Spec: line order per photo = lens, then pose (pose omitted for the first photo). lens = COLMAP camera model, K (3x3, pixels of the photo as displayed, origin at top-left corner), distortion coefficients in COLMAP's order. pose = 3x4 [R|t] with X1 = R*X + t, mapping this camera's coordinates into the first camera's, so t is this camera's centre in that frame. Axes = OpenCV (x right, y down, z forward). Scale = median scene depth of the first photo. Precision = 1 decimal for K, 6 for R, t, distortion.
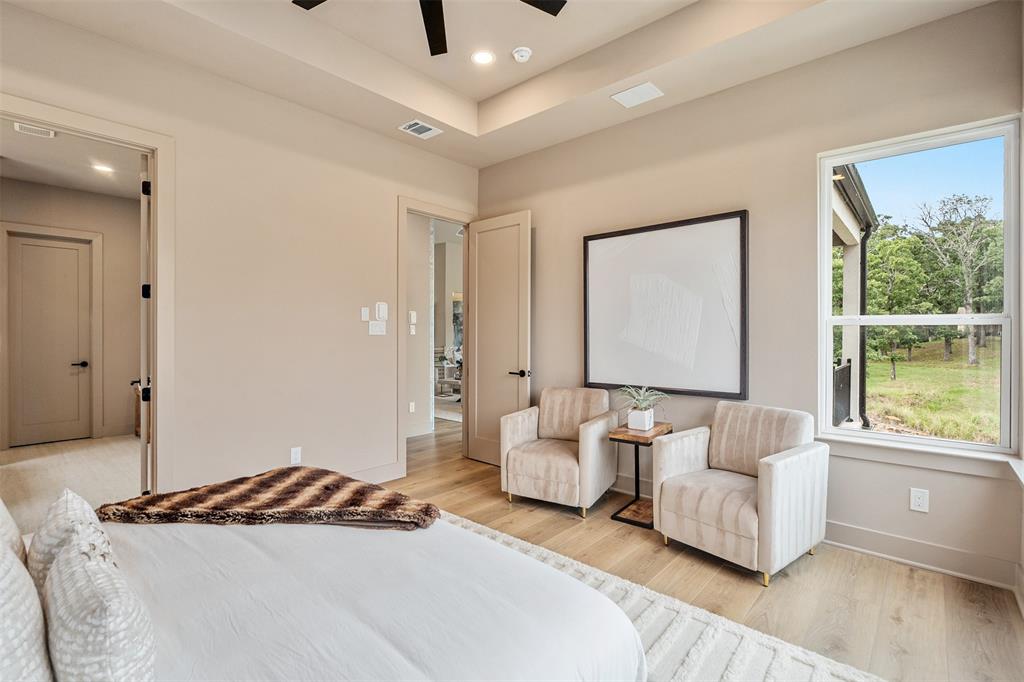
lens RADIAL K [[455.8, 0, 509.8], [0, 455.8, 339.7], [0, 0, 1]] dist [0.009183, -0.000042]
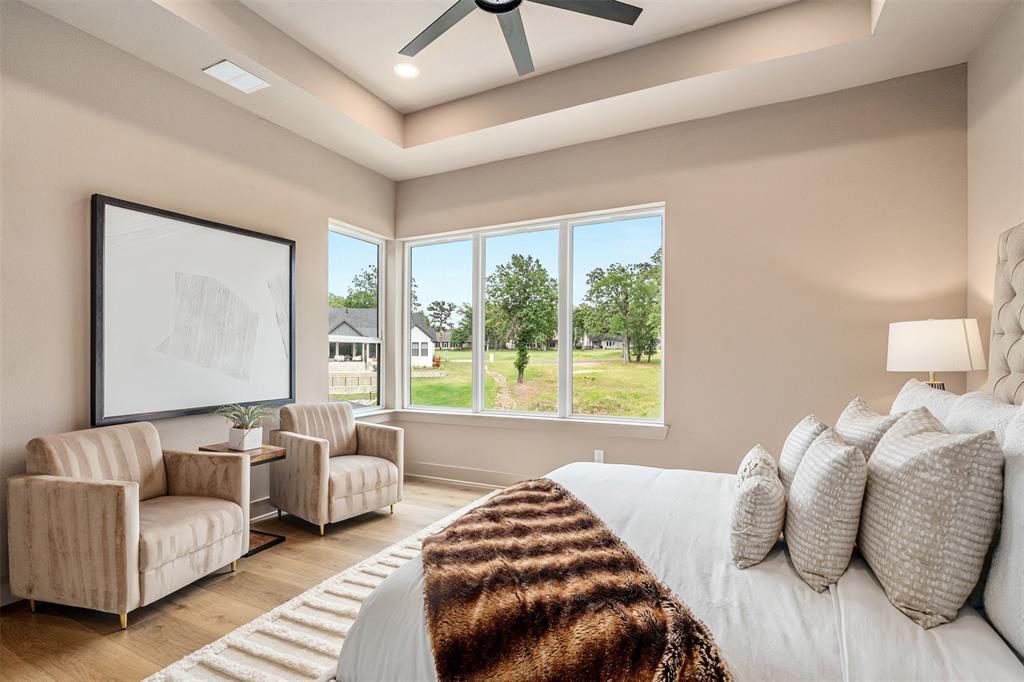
lens RADIAL K [[508.2, 0, 499.6], [0, 508.2, 356.4], [0, 0, 1]] dist [-0.002645, 0.000782]
pose [[-0.247292, -0.006535, 0.968919, -0.821693], [0.011636, 0.999885, 0.009714, 0.005178], [-0.968871, 0.013677, -0.247188, 0.758110]]
